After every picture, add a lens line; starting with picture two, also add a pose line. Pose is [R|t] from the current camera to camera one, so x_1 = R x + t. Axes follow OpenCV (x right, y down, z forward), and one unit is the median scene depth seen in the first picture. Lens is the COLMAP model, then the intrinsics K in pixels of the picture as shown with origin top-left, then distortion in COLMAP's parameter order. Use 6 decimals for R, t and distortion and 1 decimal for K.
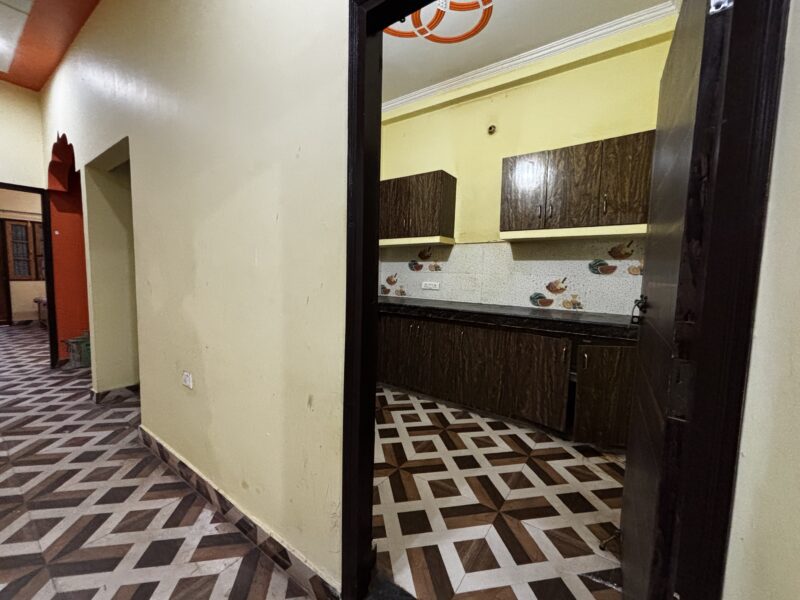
lens RADIAL K [[327.4, 0, 401.3], [0, 327.4, 297.3], [0, 0, 1]] dist [0.012084, 0.000061]
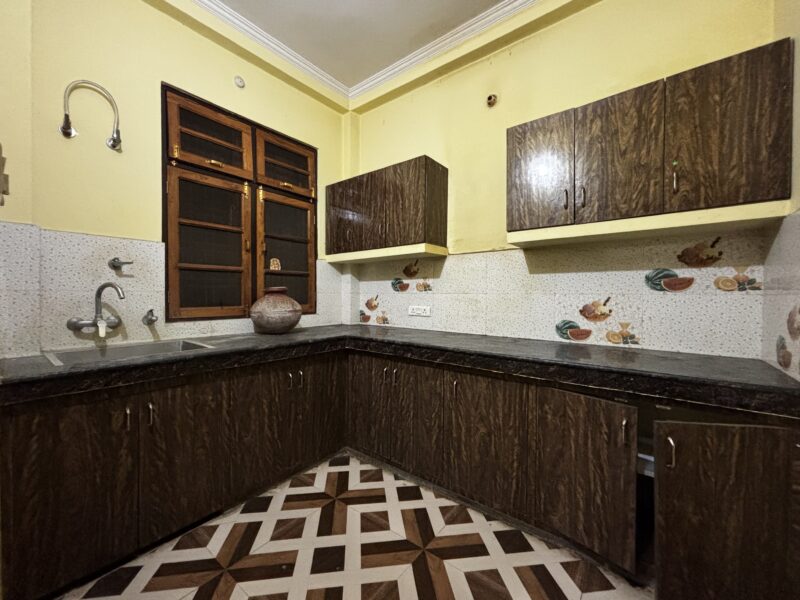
lens RADIAL K [[327.4, 0, 401.3], [0, 327.4, 297.3], [0, 0, 1]] dist [0.012084, 0.000061]
pose [[0.998533, -0.018677, -0.050815, 0.114003], [0.015244, 0.997627, -0.067140, -0.021633], [0.051948, 0.066267, 0.996449, 0.316696]]
